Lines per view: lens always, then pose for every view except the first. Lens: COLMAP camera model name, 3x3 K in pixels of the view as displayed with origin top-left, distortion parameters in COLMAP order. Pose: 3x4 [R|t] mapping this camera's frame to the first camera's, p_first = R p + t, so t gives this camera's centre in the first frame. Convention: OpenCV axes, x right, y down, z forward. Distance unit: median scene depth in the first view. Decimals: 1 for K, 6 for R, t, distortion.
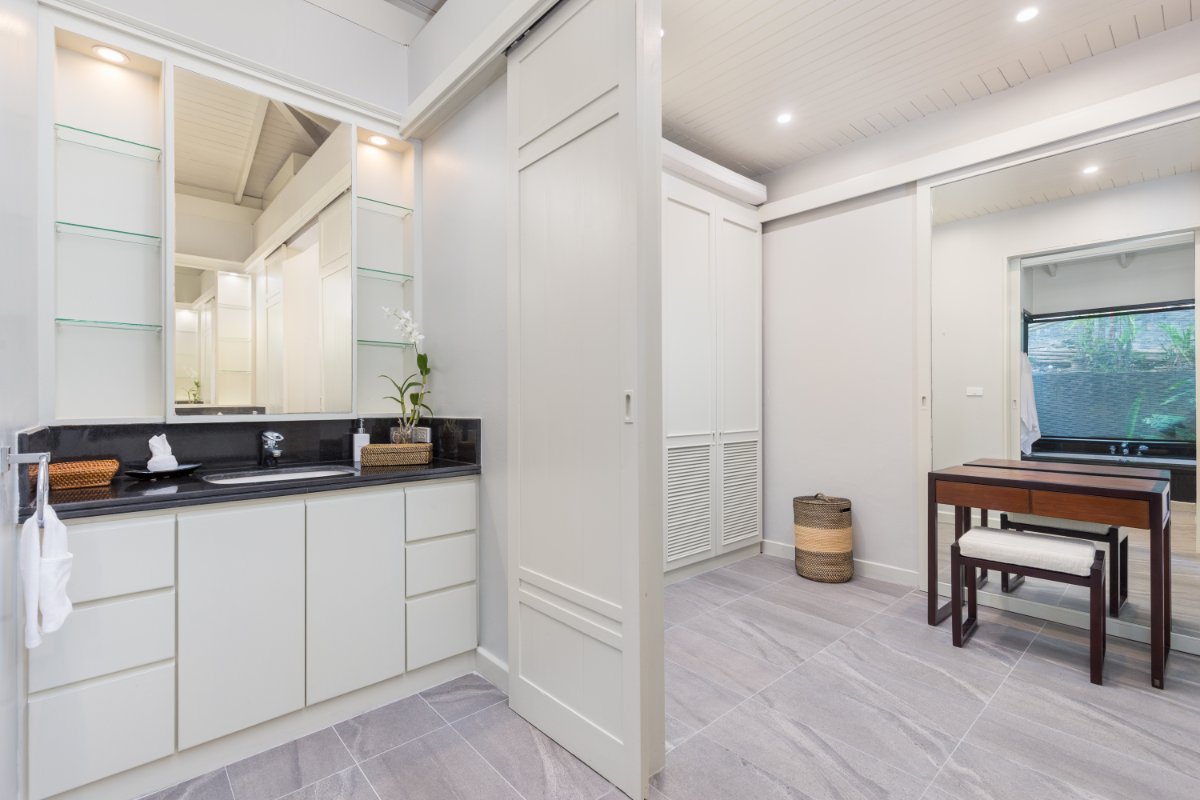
lens RADIAL K [[535.6, 0, 600.0], [0, 535.6, 400.0], [0, 0, 1]] dist [-0.001865, -0.000559]
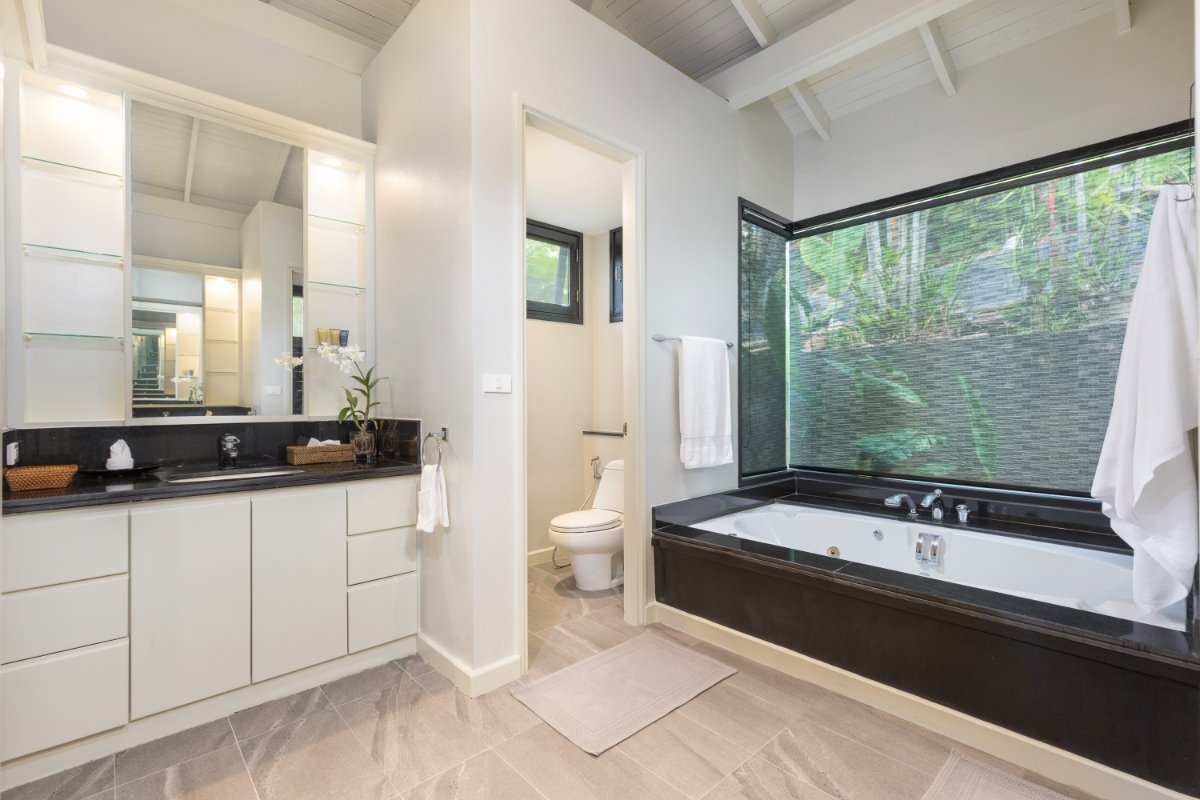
lens RADIAL K [[541.7, 0, 599.8], [0, 541.7, 401.9], [0, 0, 1]] dist [0.002680, 0.000477]
pose [[0.999992, 0.001379, 0.003806, 0.150772], [-0.001386, 0.999997, 0.001893, -0.012005], [-0.003803, -0.001898, 0.999991, -0.115311]]
